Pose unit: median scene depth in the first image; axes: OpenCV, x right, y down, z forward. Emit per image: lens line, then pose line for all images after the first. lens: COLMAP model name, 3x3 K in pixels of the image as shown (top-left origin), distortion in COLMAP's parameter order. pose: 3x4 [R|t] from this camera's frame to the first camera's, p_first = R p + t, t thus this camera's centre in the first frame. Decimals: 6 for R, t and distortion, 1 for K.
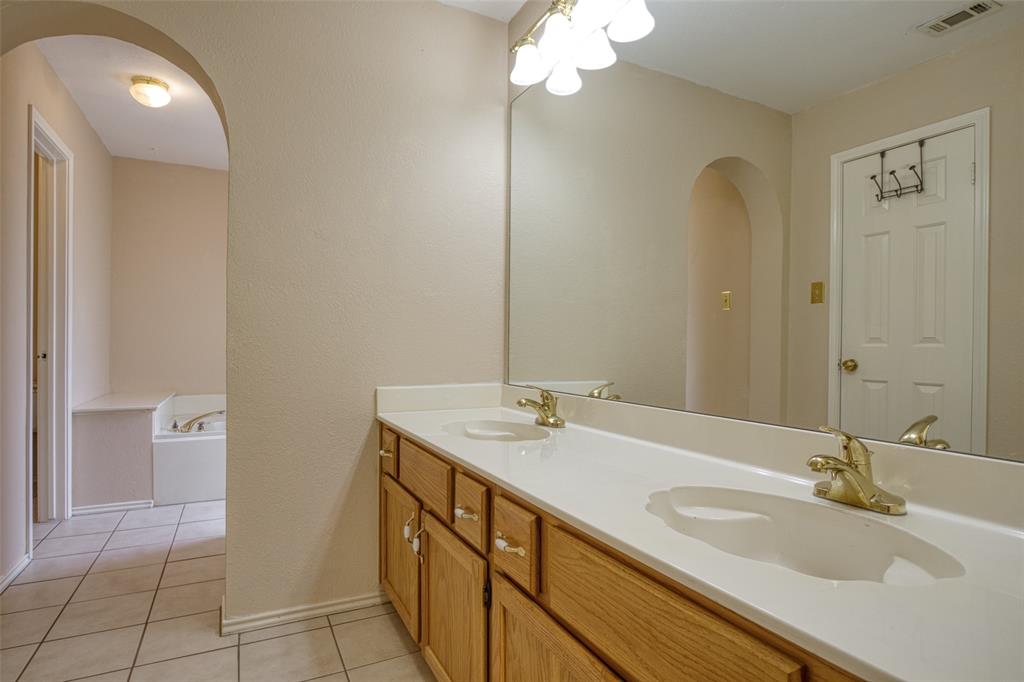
lens RADIAL K [[547.3, 0, 515.0], [0, 547.3, 346.0], [0, 0, 1]] dist [-0.021859, 0.007168]
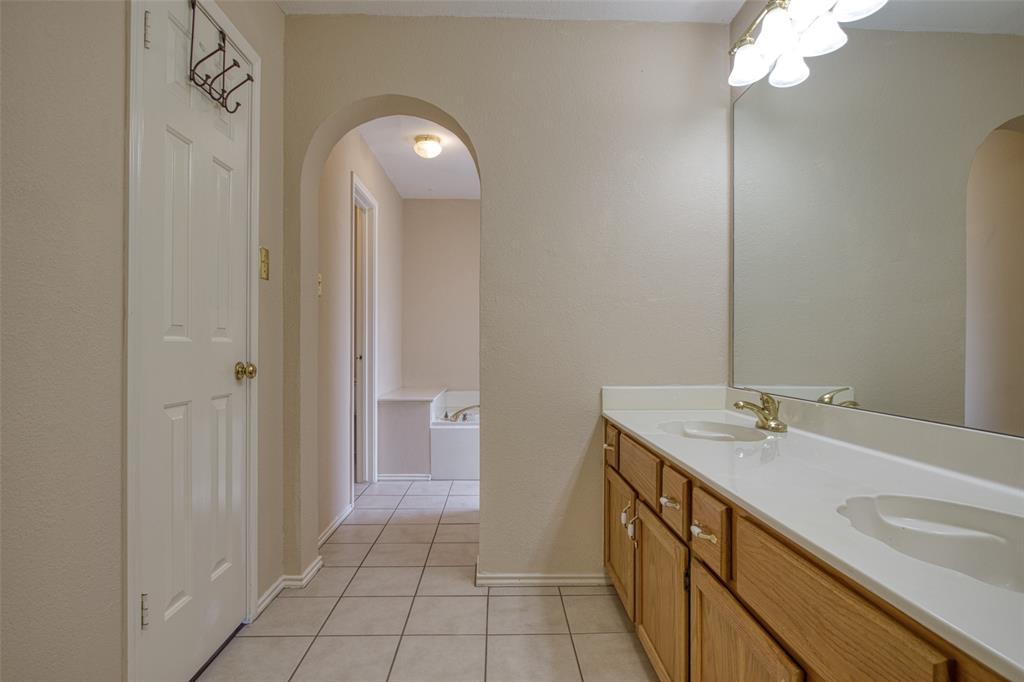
lens RADIAL K [[547.3, 0, 508.1], [0, 547.3, 343.9], [0, 0, 1]] dist [-0.021859, 0.007168]
pose [[0.899874, -0.007205, -0.436091, 0.063496], [0.002902, 0.999940, -0.010533, 0.000733], [0.436140, 0.008213, 0.899841, -0.079549]]
